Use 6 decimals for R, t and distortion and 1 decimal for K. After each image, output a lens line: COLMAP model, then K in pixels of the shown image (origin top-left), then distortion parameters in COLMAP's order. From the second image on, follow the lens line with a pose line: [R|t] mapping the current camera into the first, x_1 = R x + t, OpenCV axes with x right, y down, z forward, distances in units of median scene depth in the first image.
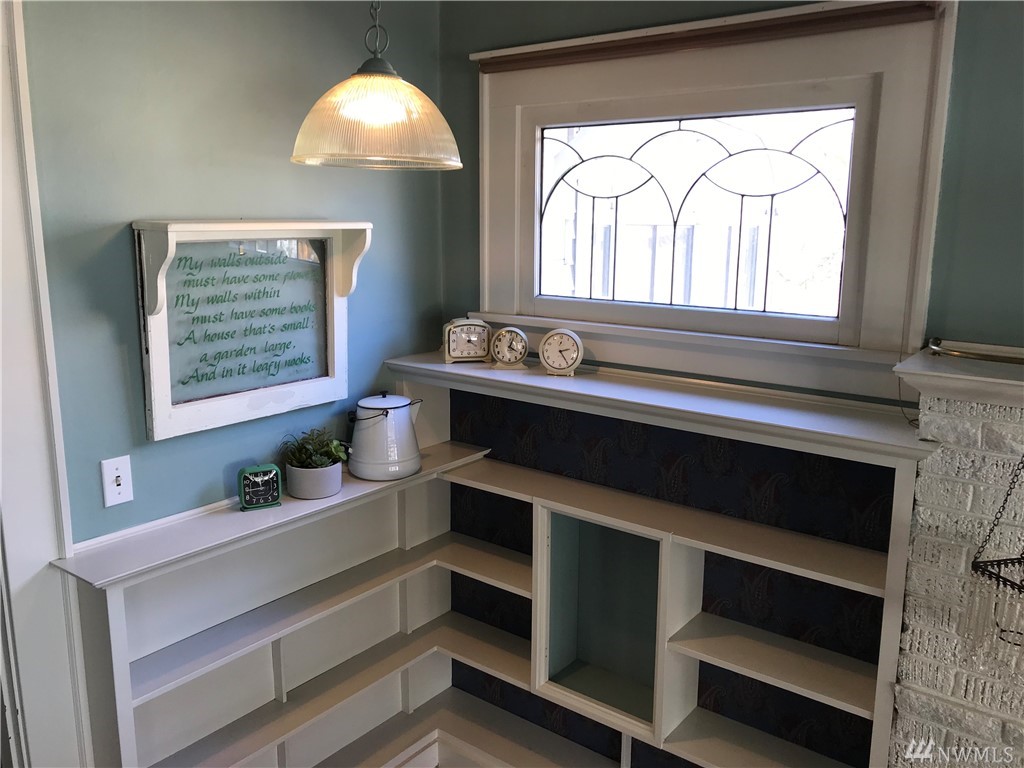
lens RADIAL K [[846.7, 0, 505.7], [0, 846.7, 375.8], [0, 0, 1]] dist [0.057342, -0.059347]
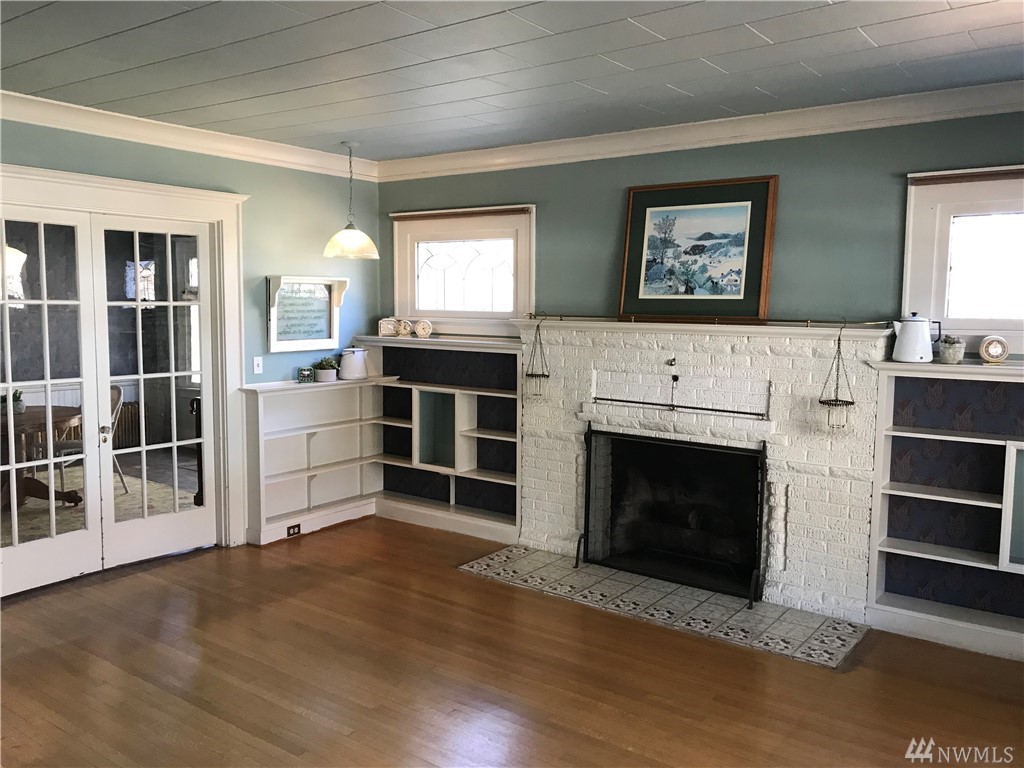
lens RADIAL K [[846.7, 0, 507.4], [0, 846.7, 386.3], [0, 0, 1]] dist [0.057342, -0.059347]
pose [[0.999712, -0.000046, 0.024005, 0.263637], [0.002189, 0.996006, -0.089263, 0.381466], [-0.023905, 0.089290, 0.995719, -1.569931]]
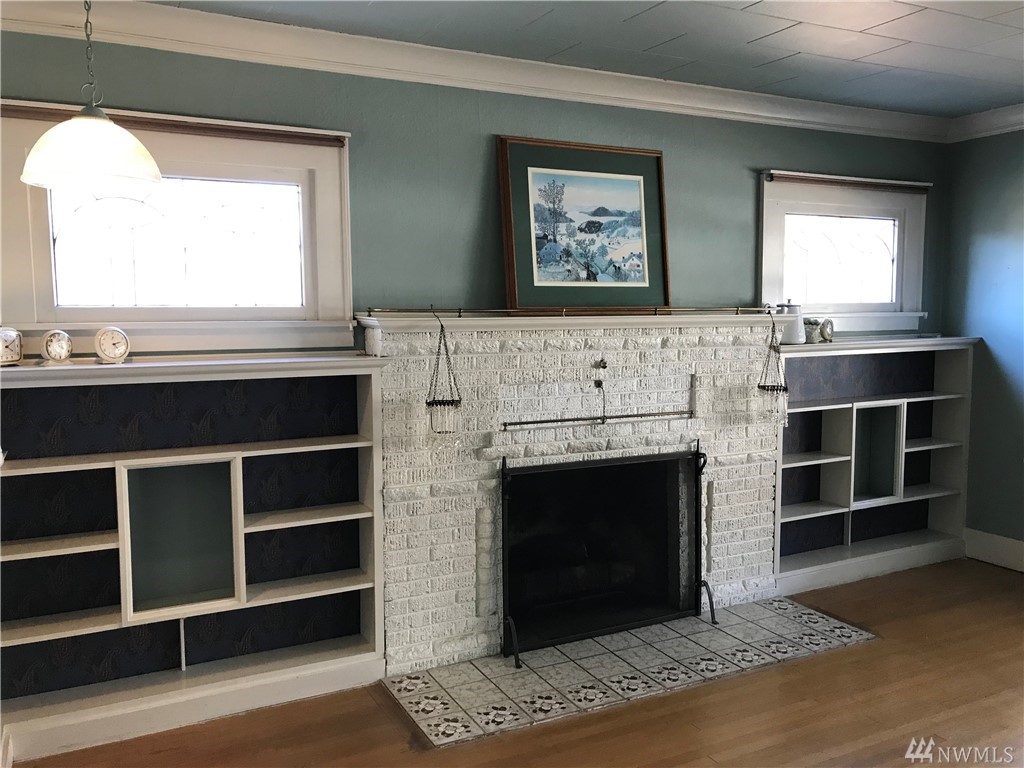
lens RADIAL K [[846.7, 0, 515.4], [0, 846.7, 384.5], [0, 0, 1]] dist [0.057342, -0.059347]
pose [[0.410826, -0.086730, 0.907579, -0.872718], [0.183321, 0.982992, 0.010954, 0.129227], [-0.893093, 0.161878, 0.419738, -0.067673]]
